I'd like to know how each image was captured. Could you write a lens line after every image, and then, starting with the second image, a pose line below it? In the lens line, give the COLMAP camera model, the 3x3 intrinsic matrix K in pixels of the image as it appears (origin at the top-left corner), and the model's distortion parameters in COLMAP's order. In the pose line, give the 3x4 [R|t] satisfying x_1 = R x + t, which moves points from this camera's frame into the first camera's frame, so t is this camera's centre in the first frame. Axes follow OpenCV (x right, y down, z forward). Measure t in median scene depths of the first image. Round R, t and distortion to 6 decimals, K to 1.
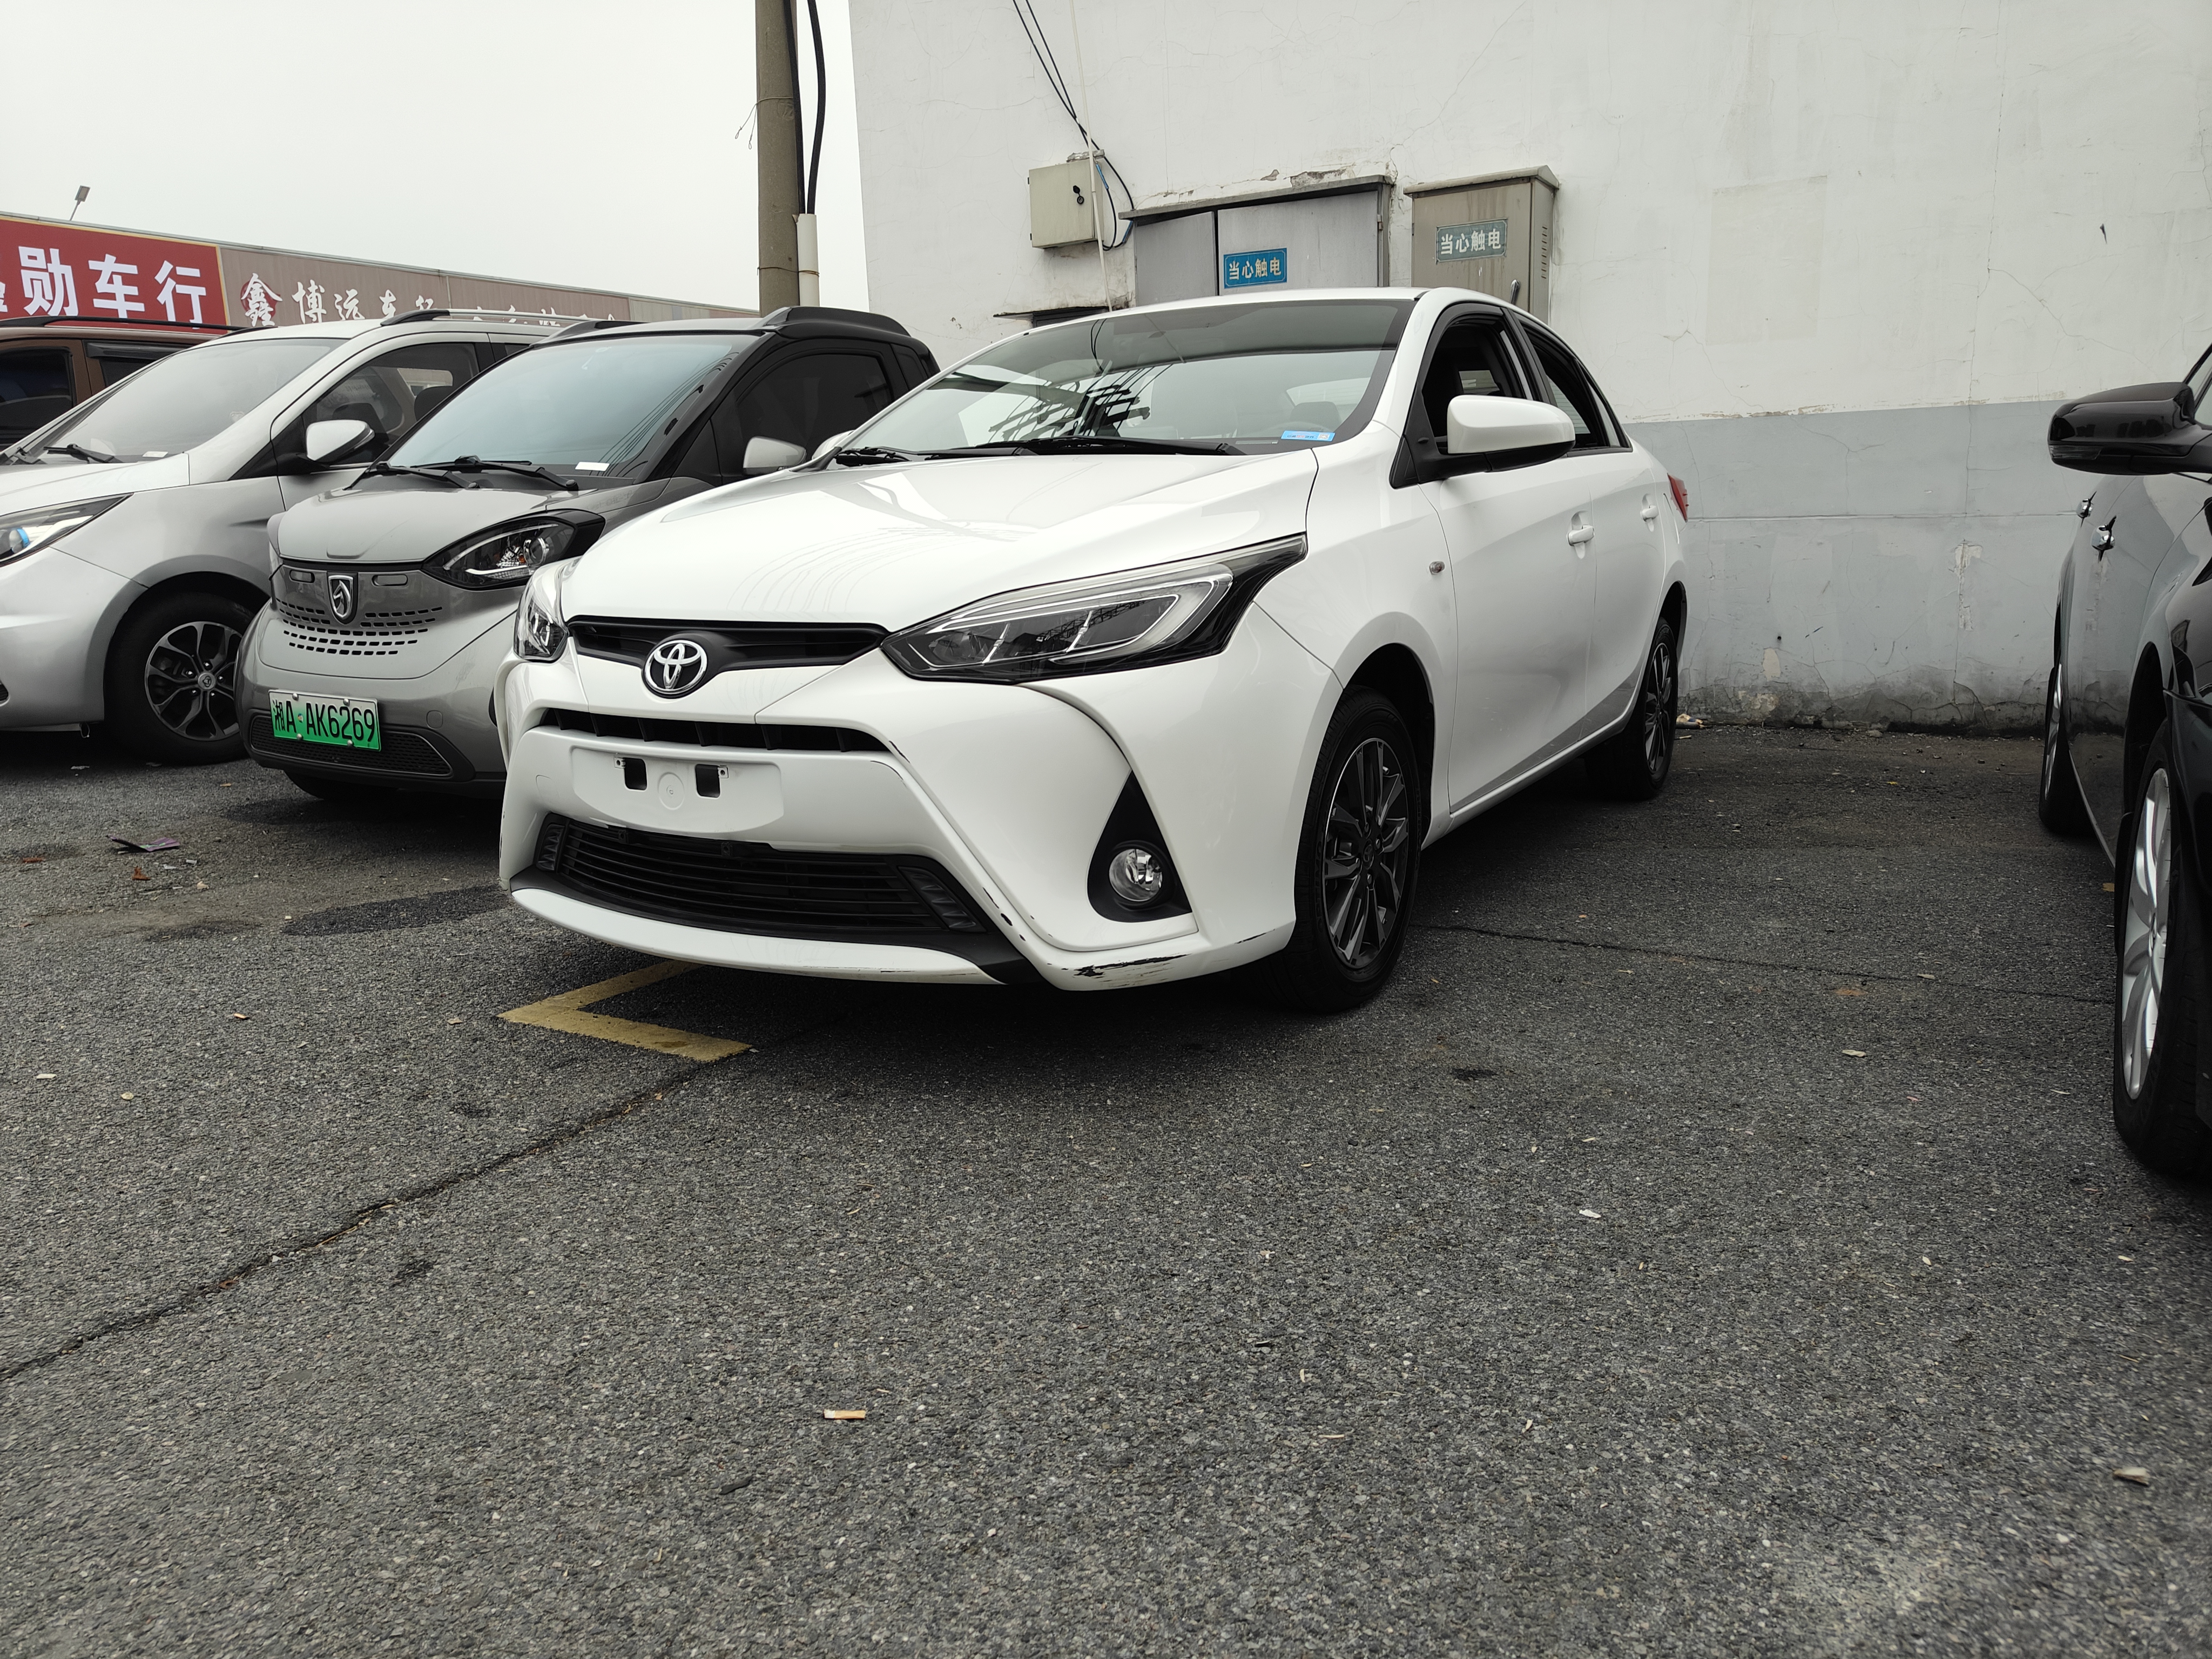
lens RADIAL K [[1532.5, 0, 1109.8], [0, 1532.5, 817.4], [0, 0, 1]] dist [0.013975, 0.000702]
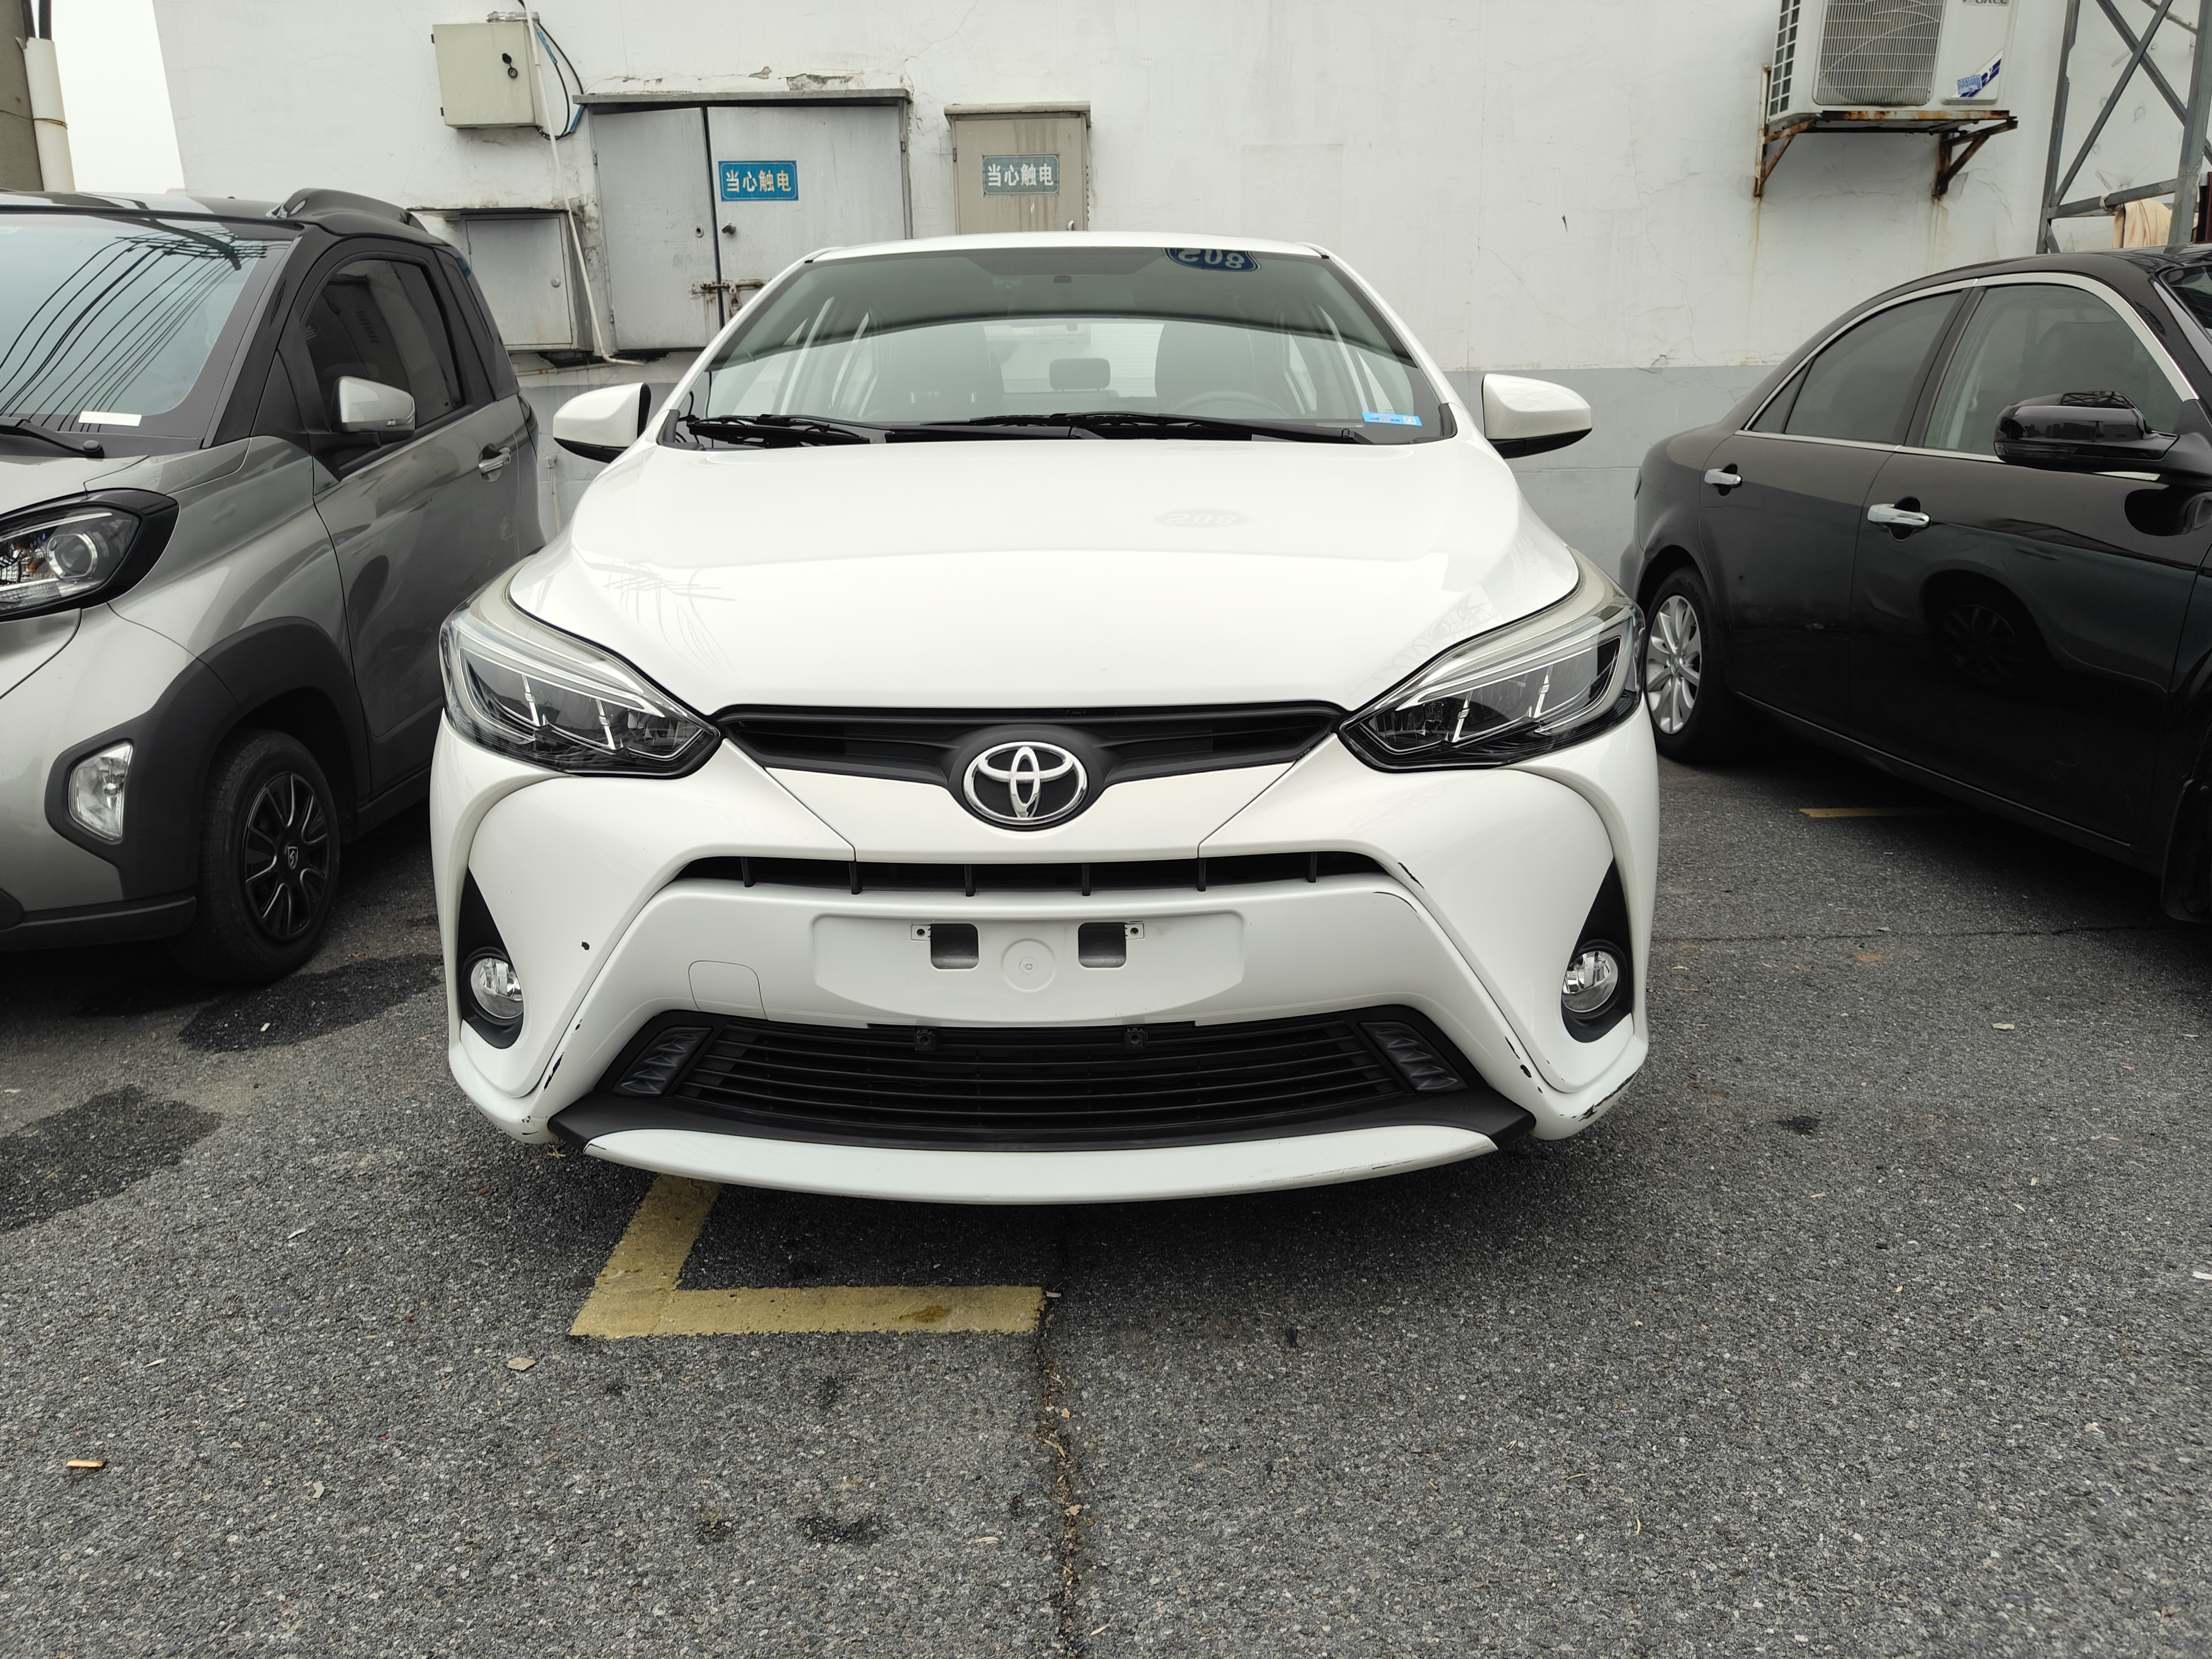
lens RADIAL K [[1532.5, 0, 1103.7], [0, 1532.5, 816.1], [0, 0, 1]] dist [0.013975, 0.000702]
pose [[0.865623, -0.113567, 0.487647, -0.484519], [0.090176, 0.993372, 0.071273, -0.106926], [-0.492510, -0.017722, 0.870126, 0.335311]]
